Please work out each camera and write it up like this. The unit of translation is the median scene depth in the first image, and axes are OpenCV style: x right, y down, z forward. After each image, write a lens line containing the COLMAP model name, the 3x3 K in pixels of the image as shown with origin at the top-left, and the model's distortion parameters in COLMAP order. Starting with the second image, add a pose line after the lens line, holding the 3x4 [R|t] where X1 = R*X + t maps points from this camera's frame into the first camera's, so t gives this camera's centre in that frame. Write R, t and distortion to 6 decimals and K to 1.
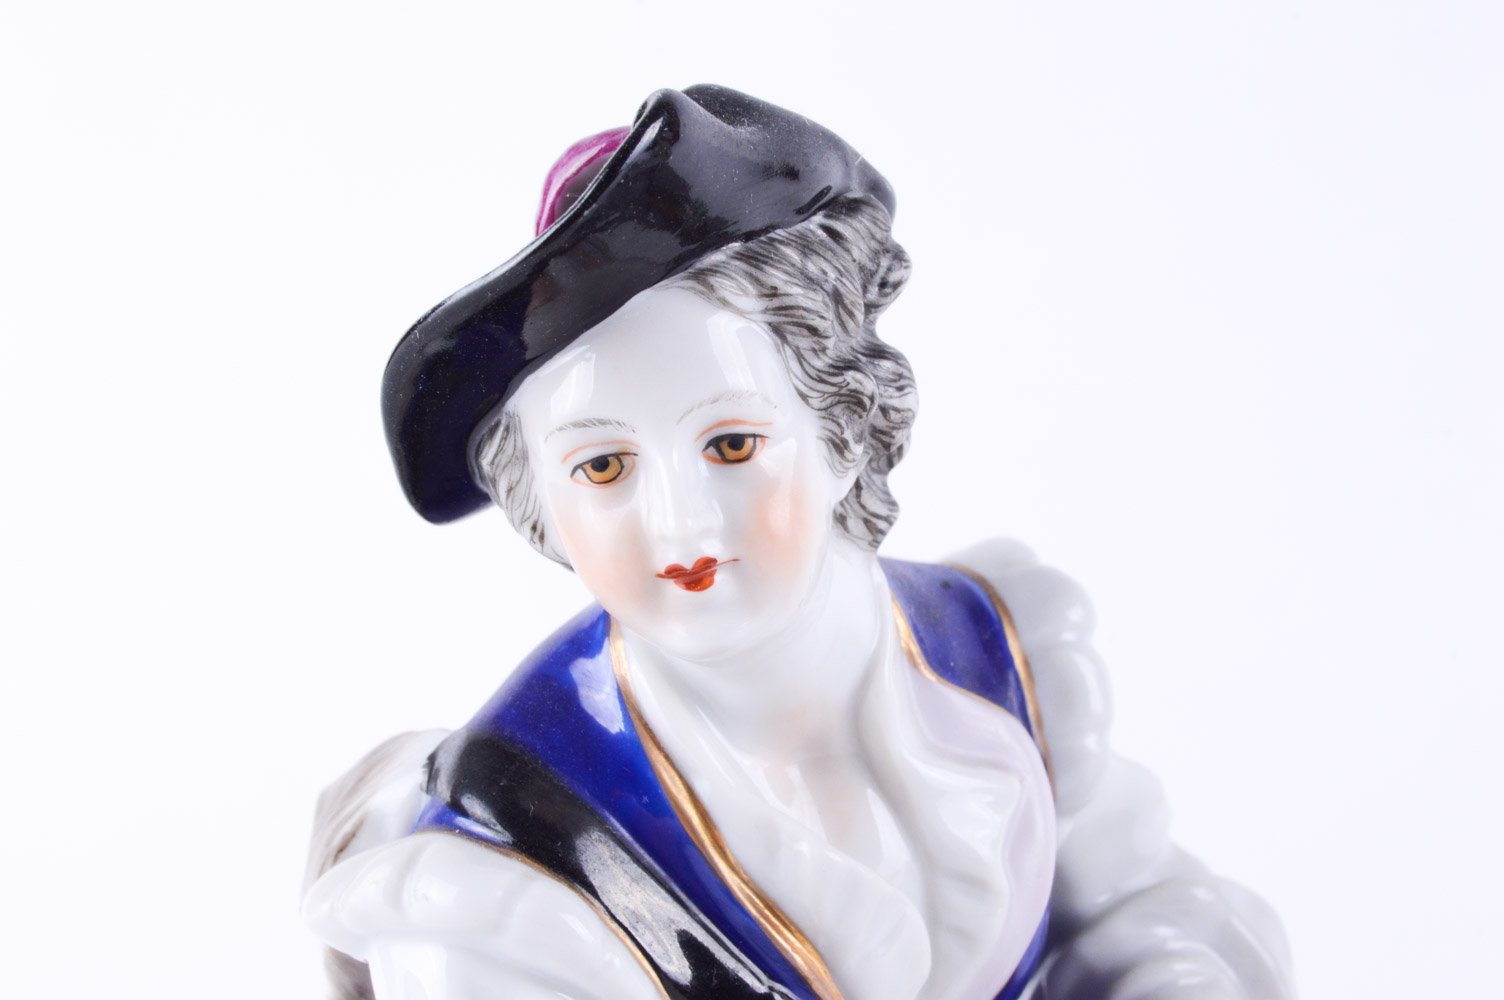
lens RADIAL K [[3337.0, 0, 752.0], [0, 3337.0, 500.0], [0, 0, 1]] dist [-0.054592, -0.161949]
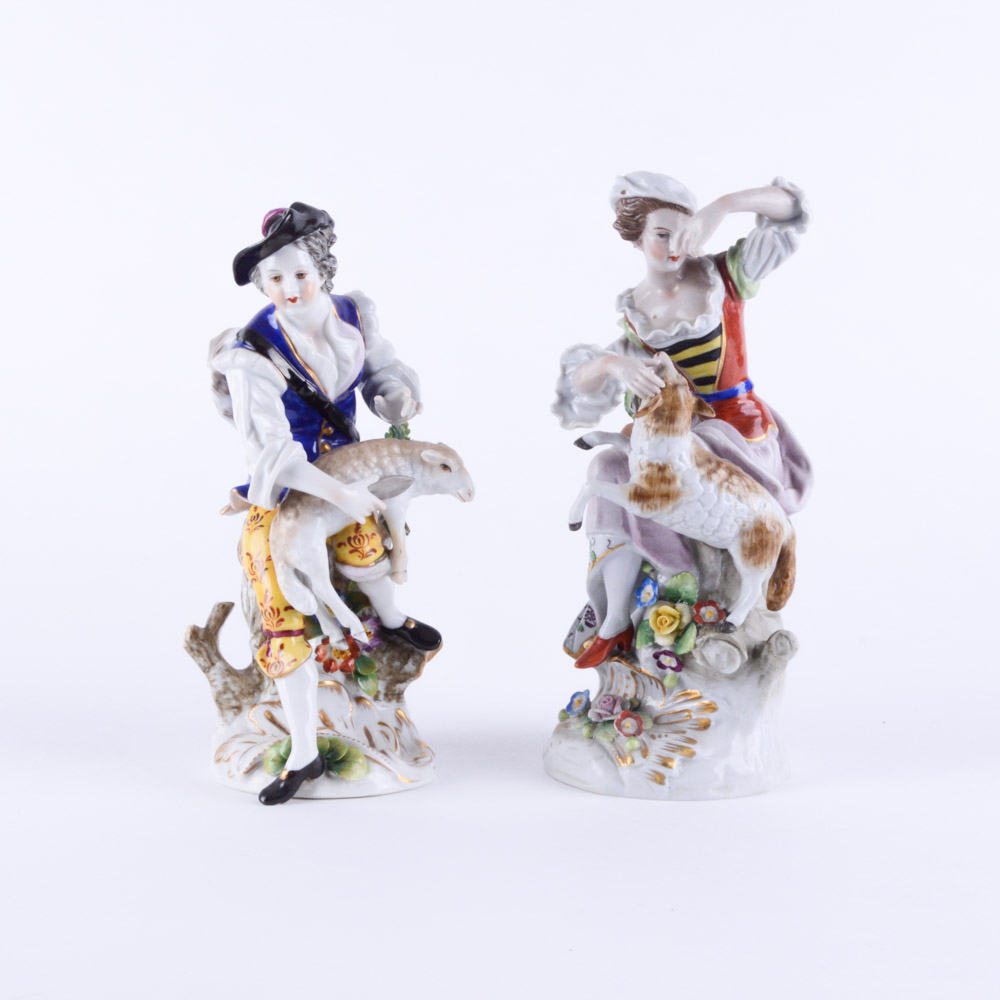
lens RADIAL K [[2086.5, 0, 500.0], [0, 2086.5, 500.0], [0, 0, 1]] dist [-0.011996, -0.055239]
pose [[0.994356, 0.021295, 0.103933, -0.026937], [-0.036359, 0.988722, 0.145281, -0.148047], [-0.099667, -0.148240, 0.983916, -2.211931]]
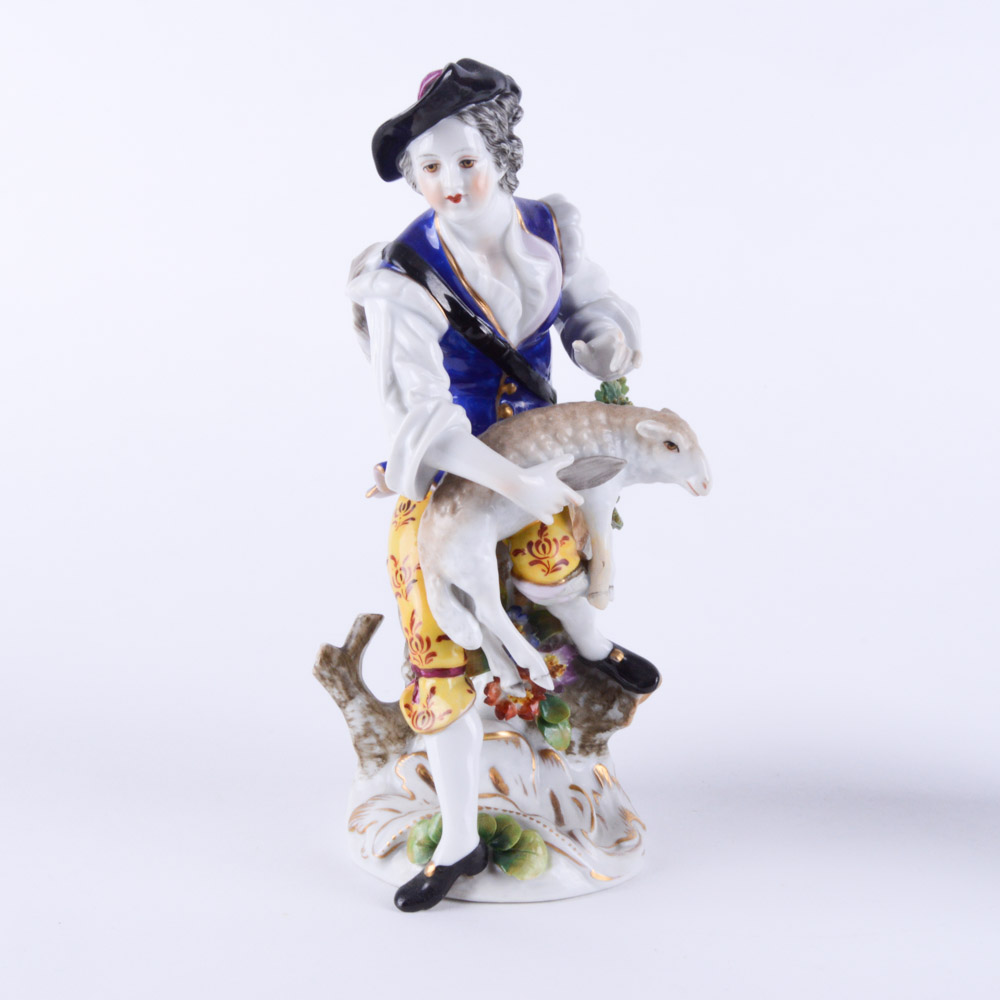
lens RADIAL K [[1591.2, 0, 500.0], [0, 1591.2, 500.0], [0, 0, 1]] dist [-0.066142, -0.054690]
pose [[0.998148, 0.048682, -0.036470, 0.104841], [-0.040529, 0.979353, 0.198052, -0.000425], [0.045359, -0.196207, 0.979513, -0.719410]]
